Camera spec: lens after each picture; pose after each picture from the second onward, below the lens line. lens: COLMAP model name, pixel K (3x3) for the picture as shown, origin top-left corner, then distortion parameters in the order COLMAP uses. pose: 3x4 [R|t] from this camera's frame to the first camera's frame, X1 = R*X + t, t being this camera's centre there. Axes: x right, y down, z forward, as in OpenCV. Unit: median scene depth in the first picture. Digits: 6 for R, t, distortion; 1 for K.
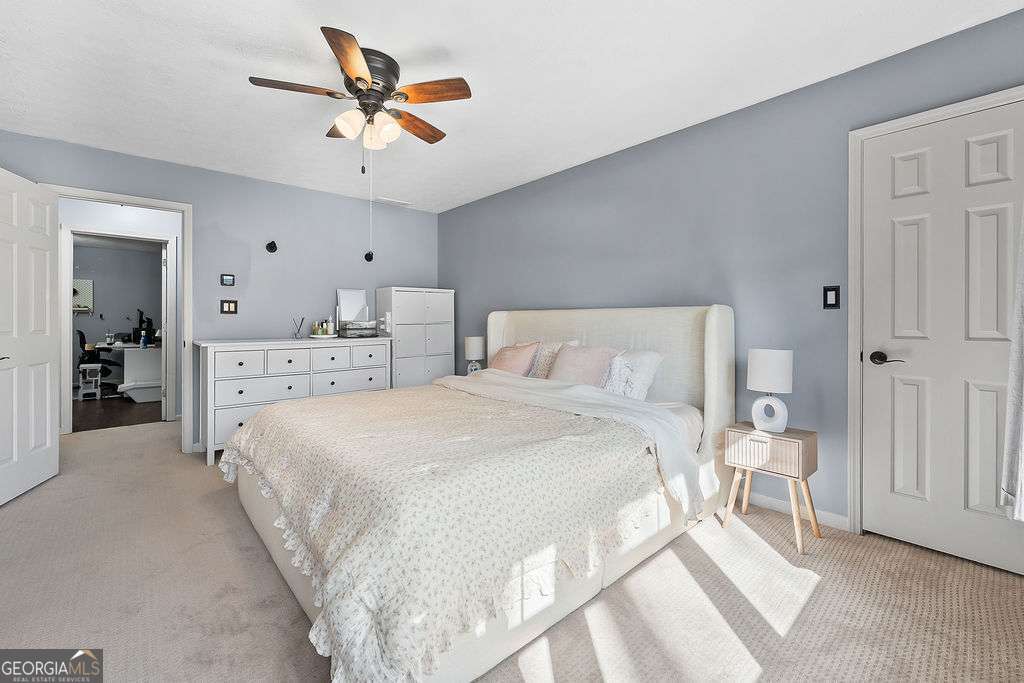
lens RADIAL K [[418.1, 0, 513.4], [0, 418.1, 333.2], [0, 0, 1]] dist [0.007401, -0.000933]
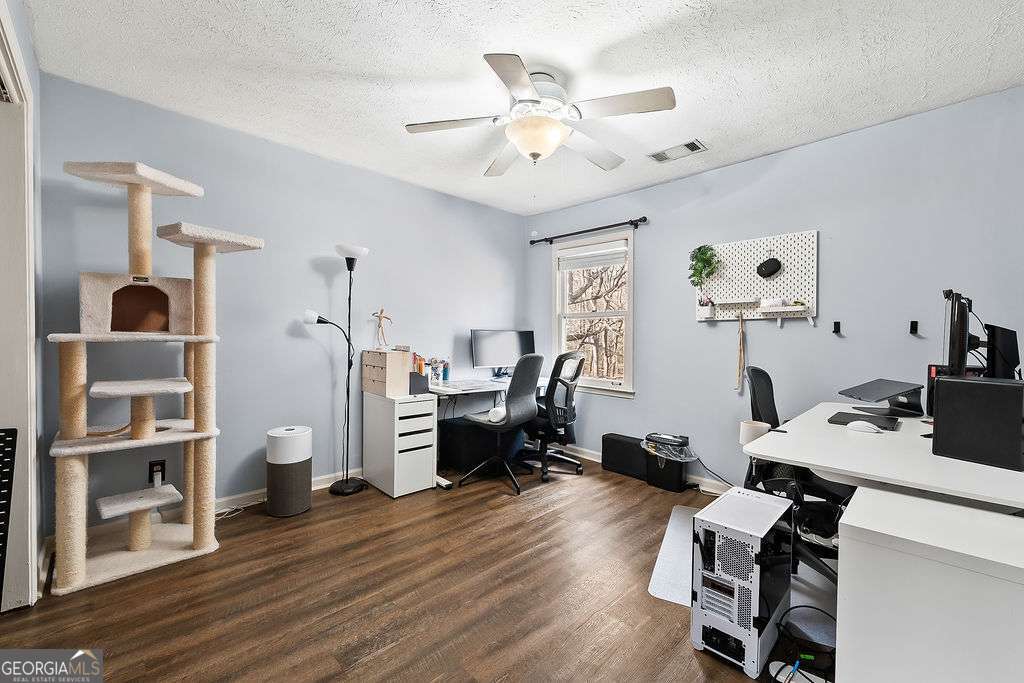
lens RADIAL K [[418.1, 0, 510.6], [0, 418.1, 343.1], [0, 0, 1]] dist [0.007401, -0.000933]
pose [[0.015909, 0.001452, -0.999872, -0.662544], [-0.020151, 0.999796, 0.001131, -0.023151], [0.999670, 0.020130, 0.015935, 0.754298]]
